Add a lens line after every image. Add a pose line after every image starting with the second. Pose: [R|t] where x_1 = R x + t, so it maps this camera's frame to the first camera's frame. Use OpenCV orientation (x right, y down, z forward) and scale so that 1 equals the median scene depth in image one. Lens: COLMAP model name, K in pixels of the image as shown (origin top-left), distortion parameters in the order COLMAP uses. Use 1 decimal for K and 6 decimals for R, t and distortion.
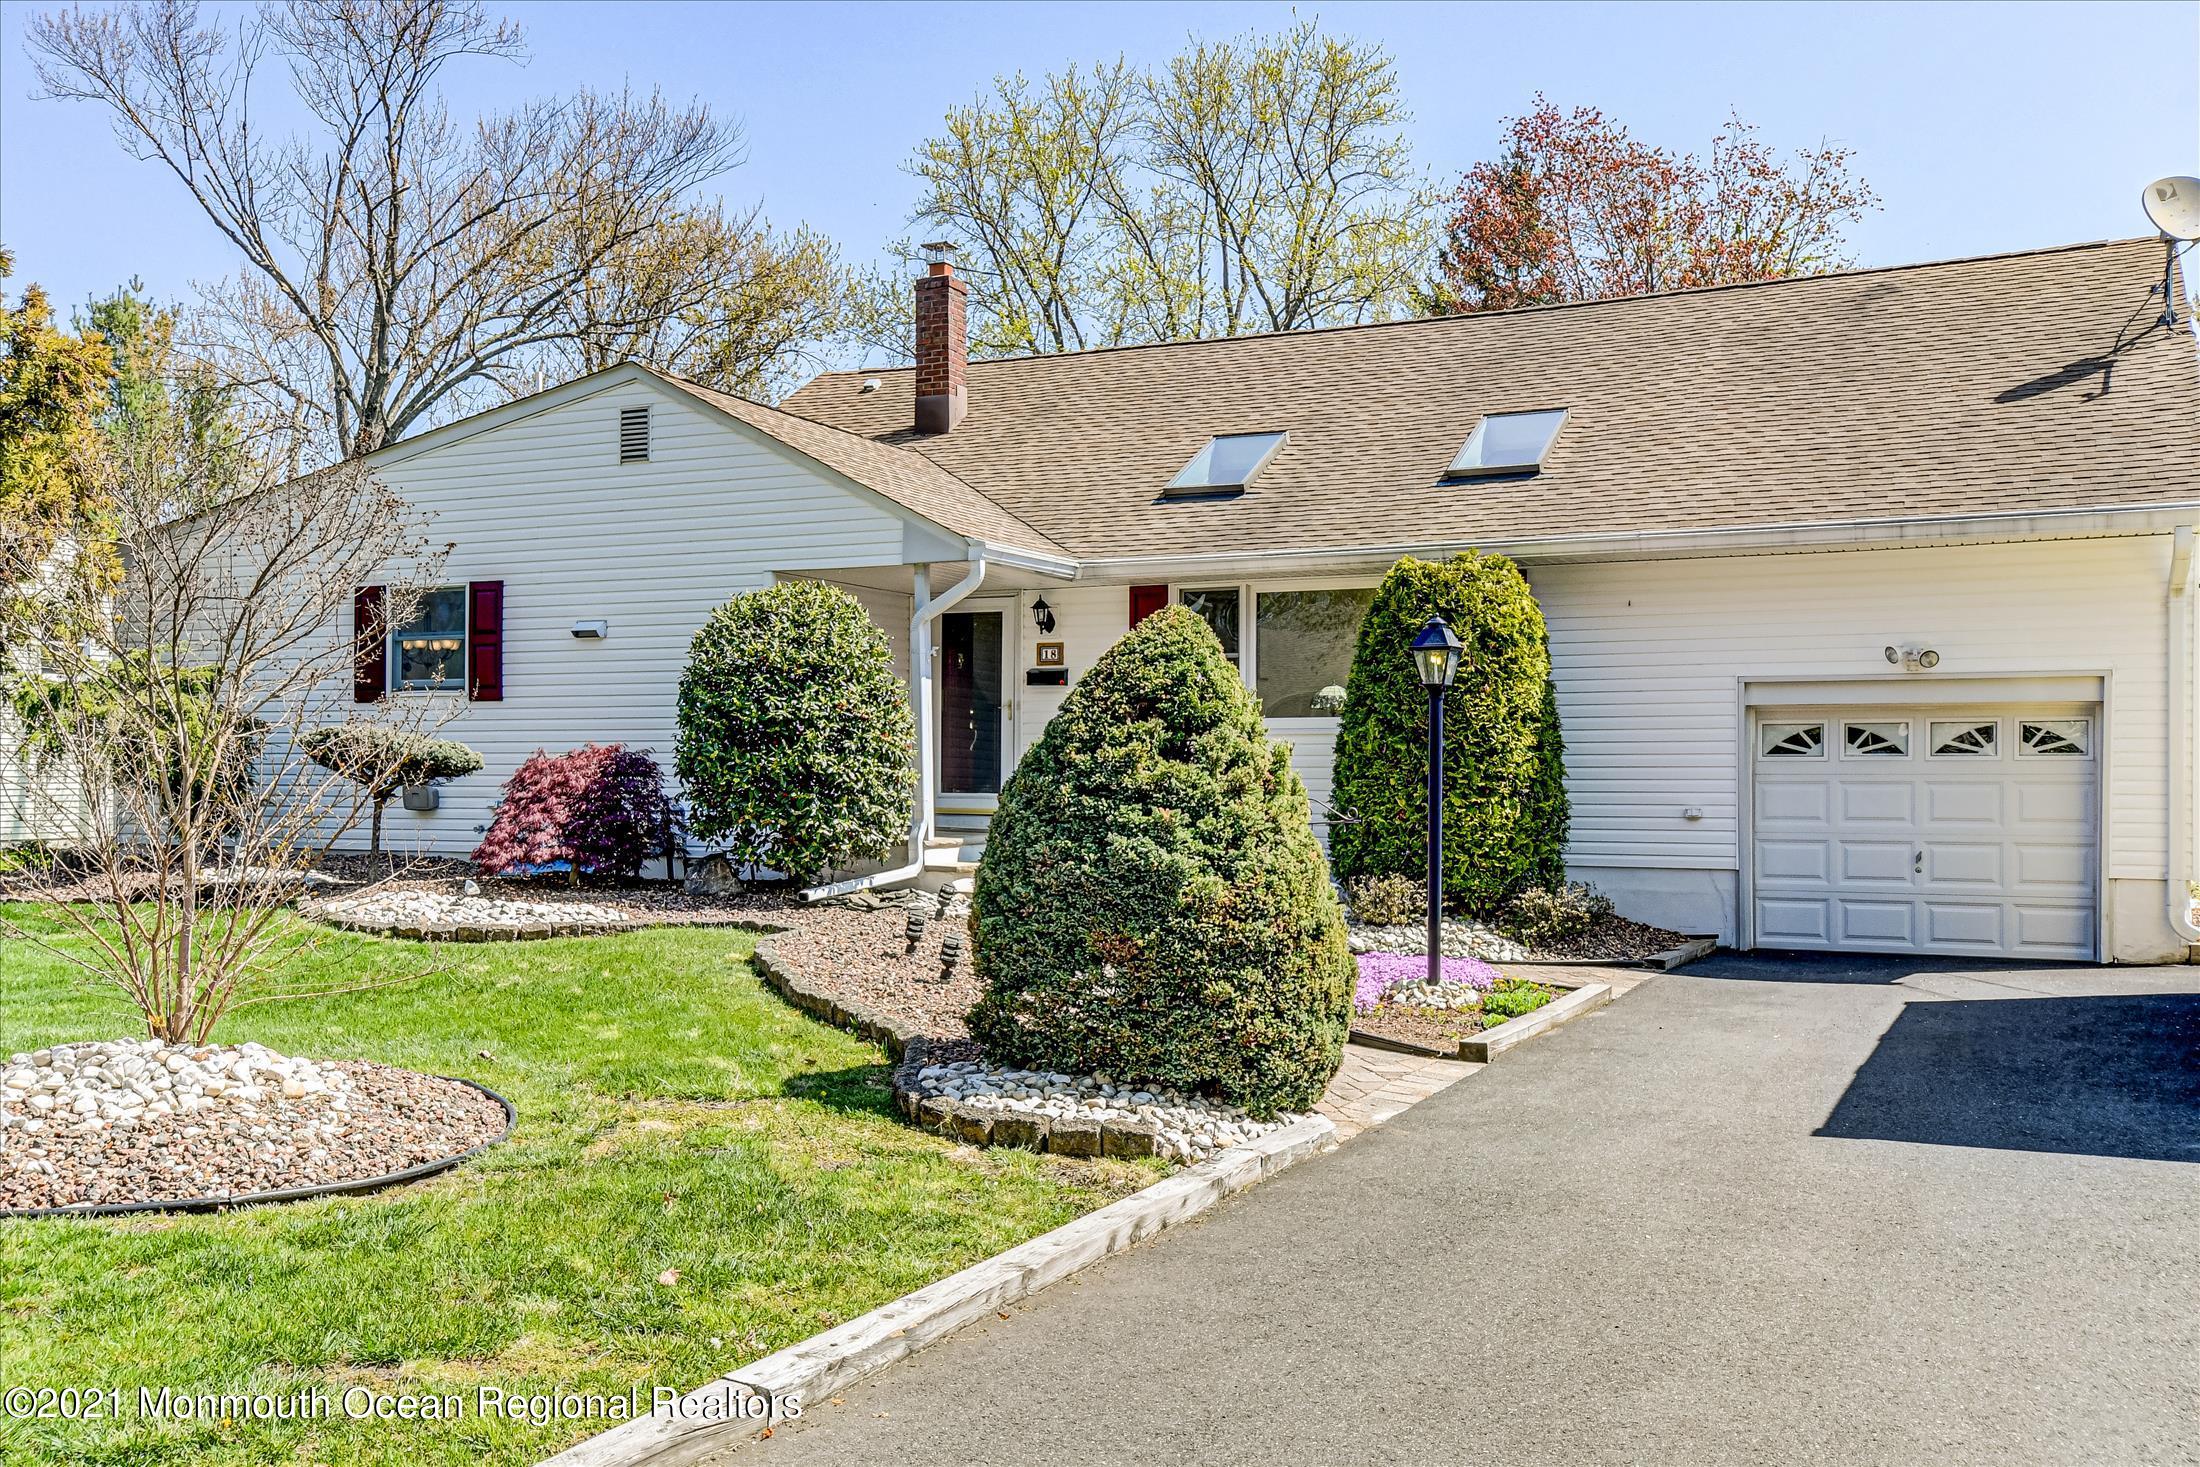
lens RADIAL K [[1358.8, 0, 1114.1], [0, 1358.8, 730.9], [0, 0, 1]] dist [0.024114, -0.026835]
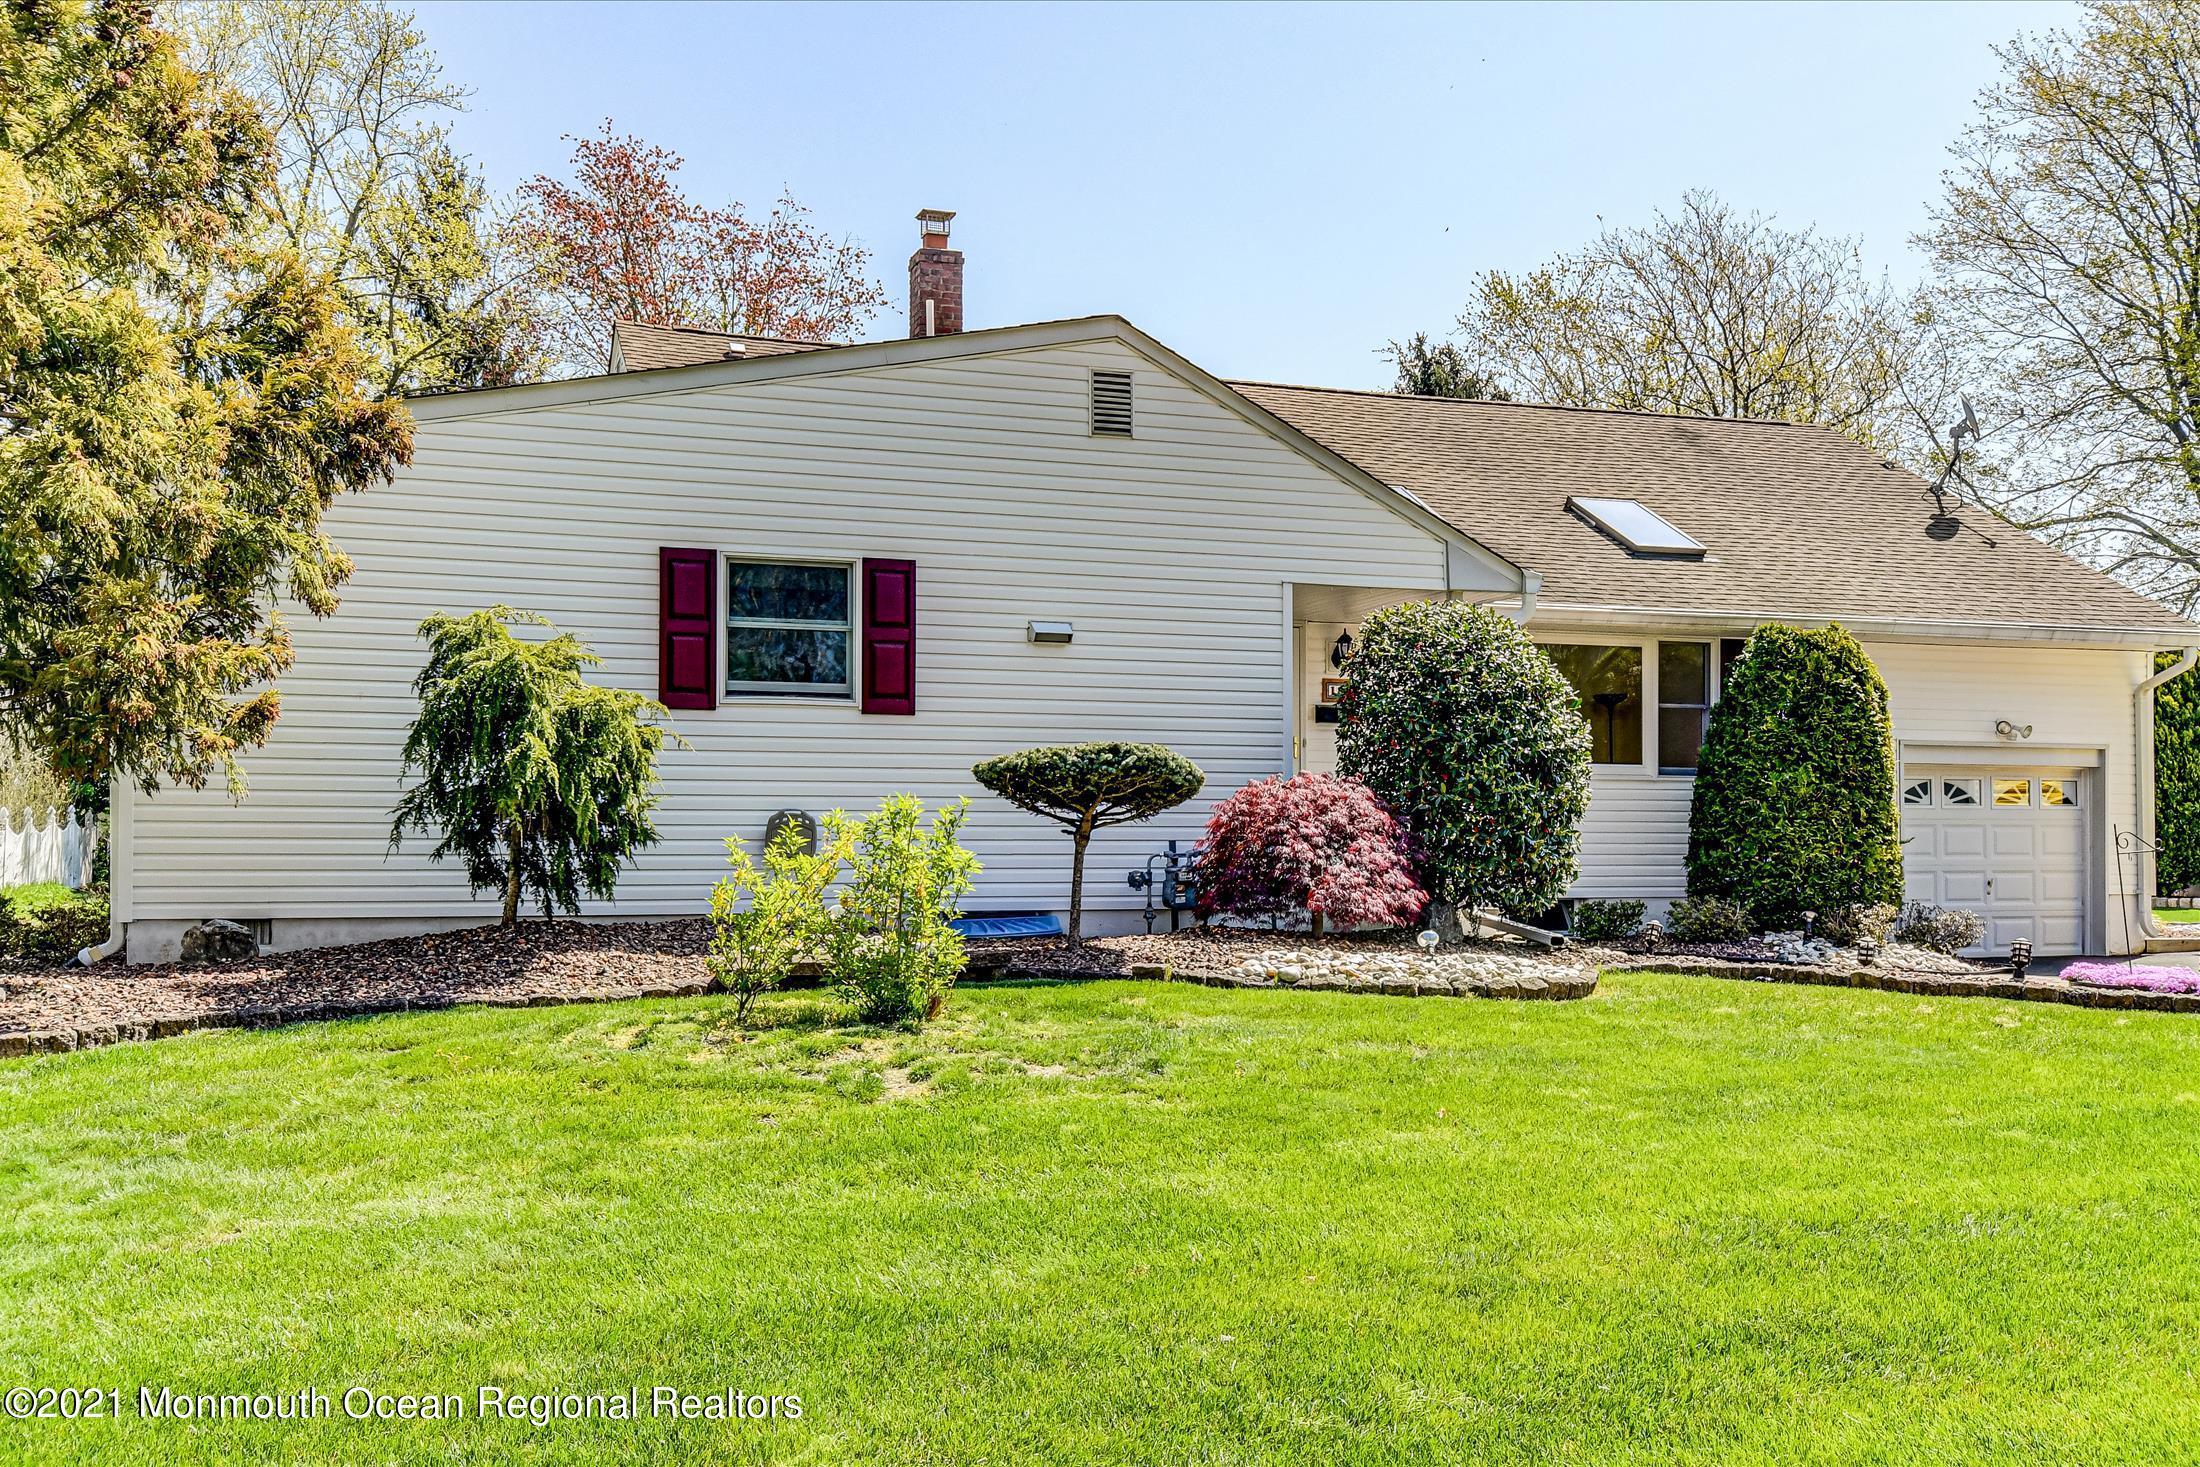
lens RADIAL K [[1358.8, 0, 1114.1], [0, 1358.8, 730.9], [0, 0, 1]] dist [0.024114, -0.026835]
pose [[0.857708, 0.037080, 0.512799, -0.765527], [-0.020727, 0.999079, -0.037575, 0.013097], [-0.513719, 0.021599, 0.857686, 0.291854]]
